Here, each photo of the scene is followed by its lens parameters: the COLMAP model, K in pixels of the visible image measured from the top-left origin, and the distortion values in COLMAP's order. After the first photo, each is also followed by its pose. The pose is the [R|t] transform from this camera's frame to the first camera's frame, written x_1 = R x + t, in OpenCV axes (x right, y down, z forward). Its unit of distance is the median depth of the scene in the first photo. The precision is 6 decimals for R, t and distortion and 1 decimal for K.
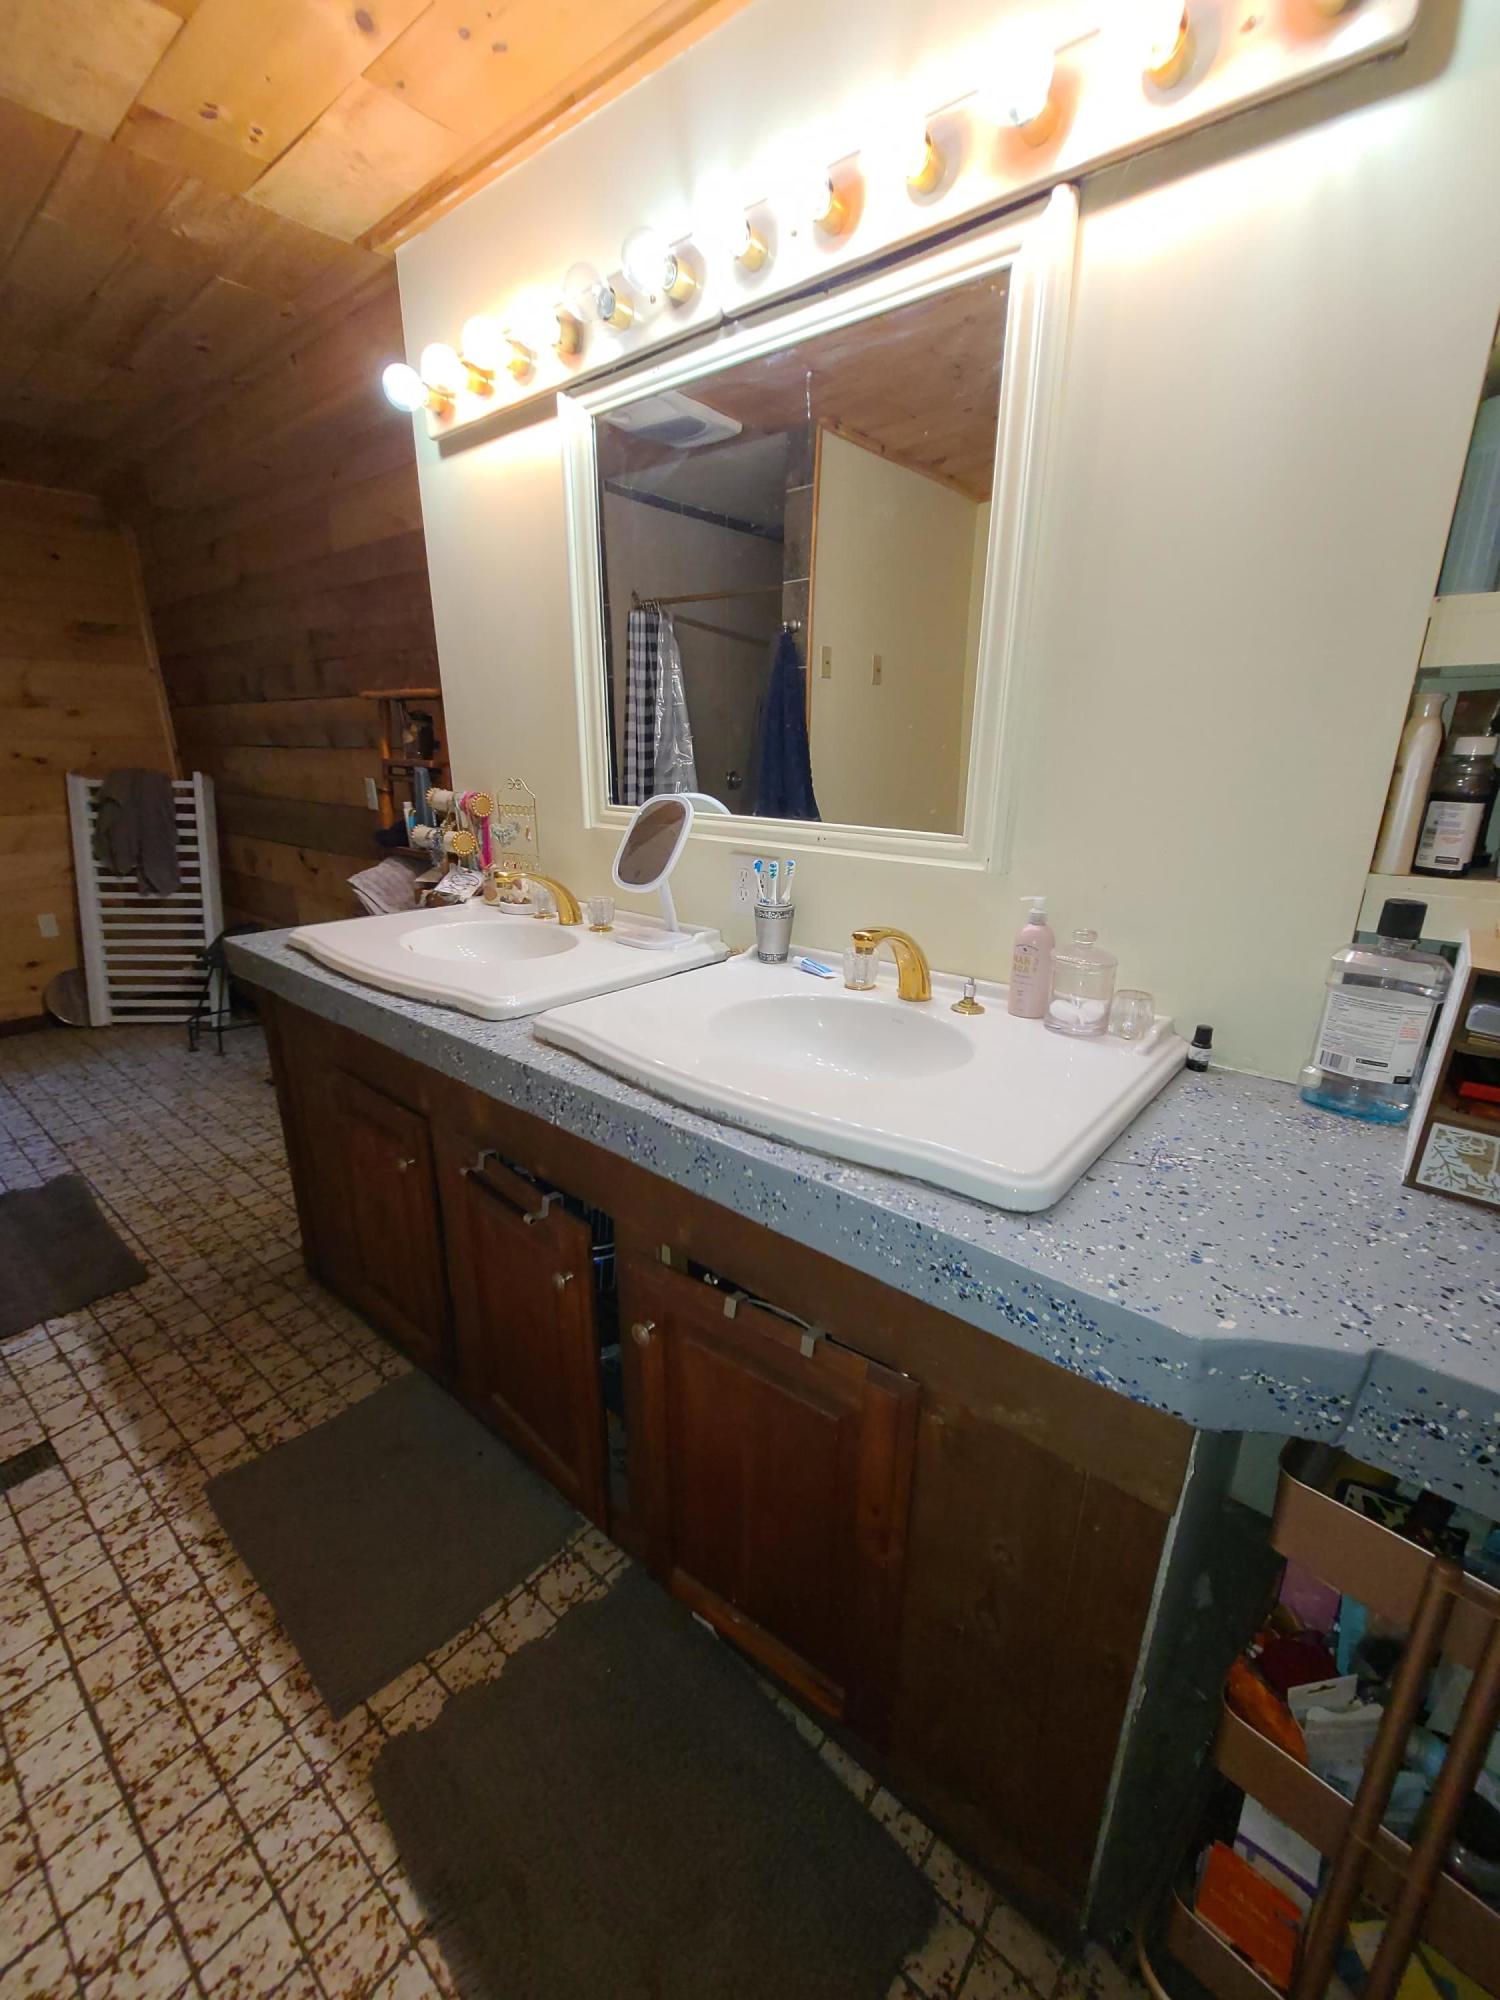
lens RADIAL K [[820.5, 0, 742.6], [0, 820.5, 1010.0], [0, 0, 1]] dist [0.002155, -0.000041]
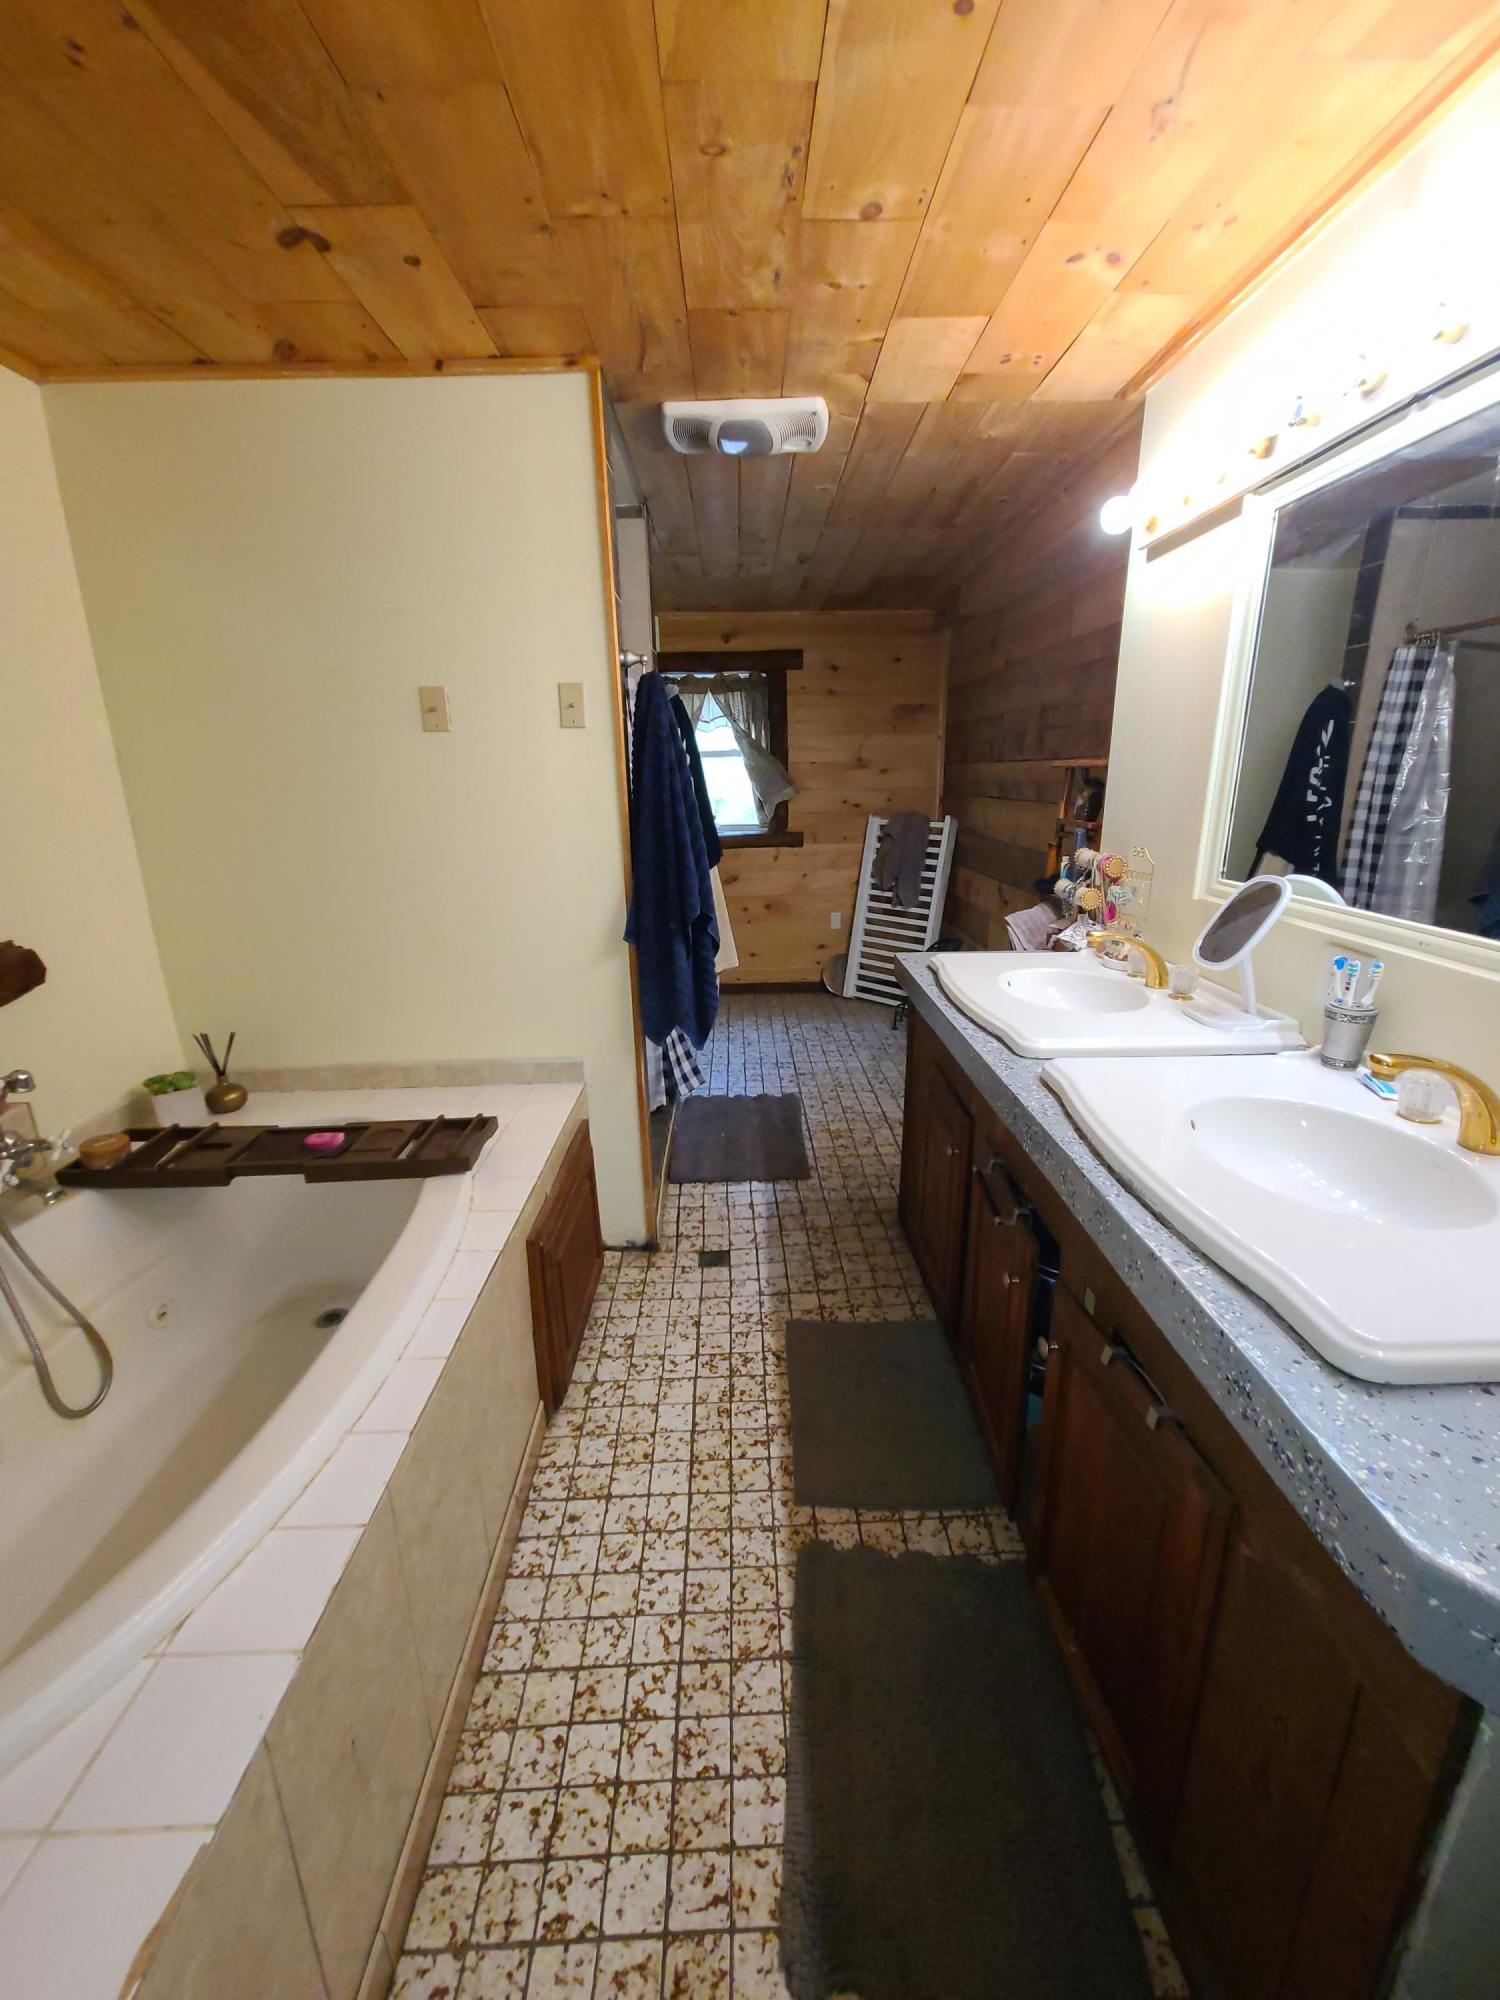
lens RADIAL K [[820.5, 0, 758.7], [0, 820.5, 1004.8], [0, 0, 1]] dist [0.002155, -0.000041]
pose [[0.664029, 0.190407, -0.723056, 0.245887], [-0.215349, 0.974758, 0.058920, -0.039599], [0.716024, 0.116585, 0.688272, -0.096796]]
